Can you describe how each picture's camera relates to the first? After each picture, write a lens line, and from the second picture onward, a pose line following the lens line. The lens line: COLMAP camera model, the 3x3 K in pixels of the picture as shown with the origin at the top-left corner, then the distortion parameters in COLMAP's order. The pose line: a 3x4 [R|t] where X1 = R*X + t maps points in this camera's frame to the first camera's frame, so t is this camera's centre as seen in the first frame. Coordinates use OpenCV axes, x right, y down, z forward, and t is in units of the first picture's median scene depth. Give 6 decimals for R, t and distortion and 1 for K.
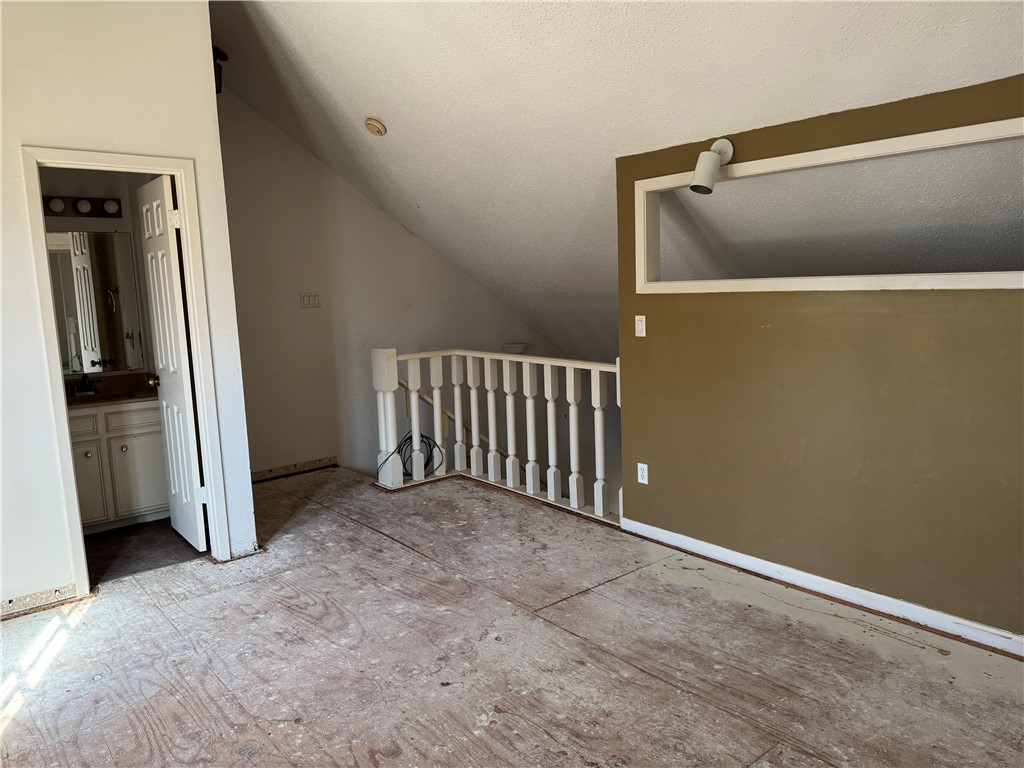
lens RADIAL K [[723.6, 0, 513.3], [0, 723.6, 394.4], [0, 0, 1]] dist [0.078268, -0.088408]
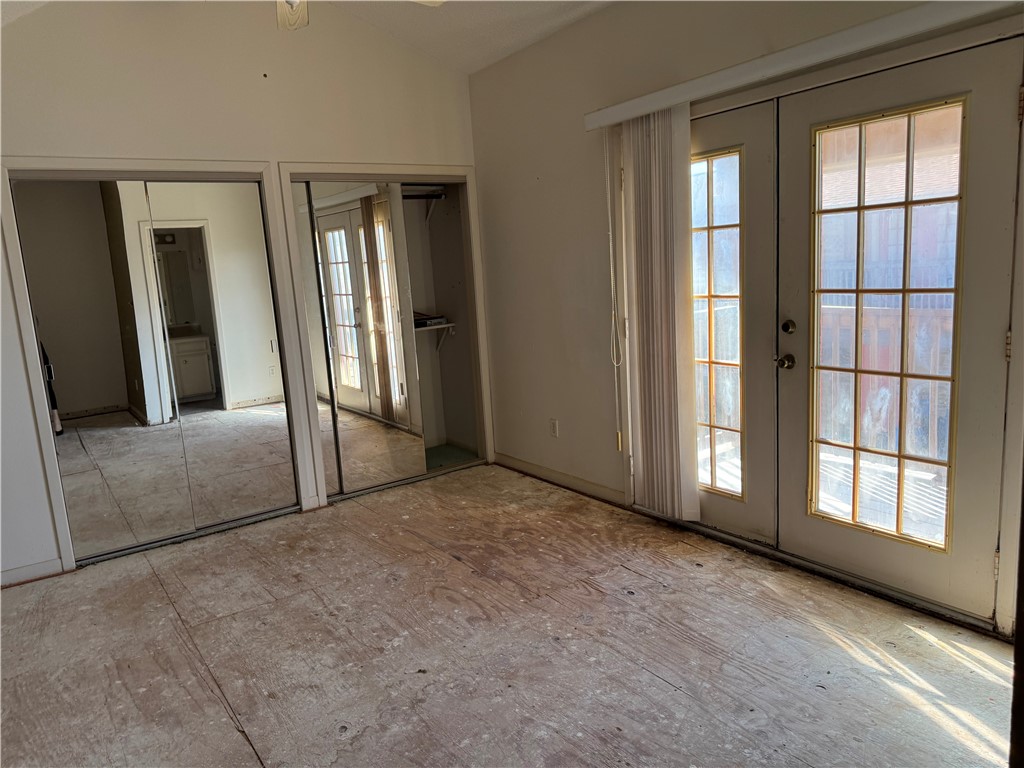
lens RADIAL K [[723.6, 0, 513.3], [0, 723.6, 394.4], [0, 0, 1]] dist [0.078268, -0.088408]
pose [[-0.990945, 0.085239, 0.103741, -0.340876], [0.114571, 0.939677, 0.322304, -0.252254], [-0.070010, 0.331271, -0.940935, 1.755630]]
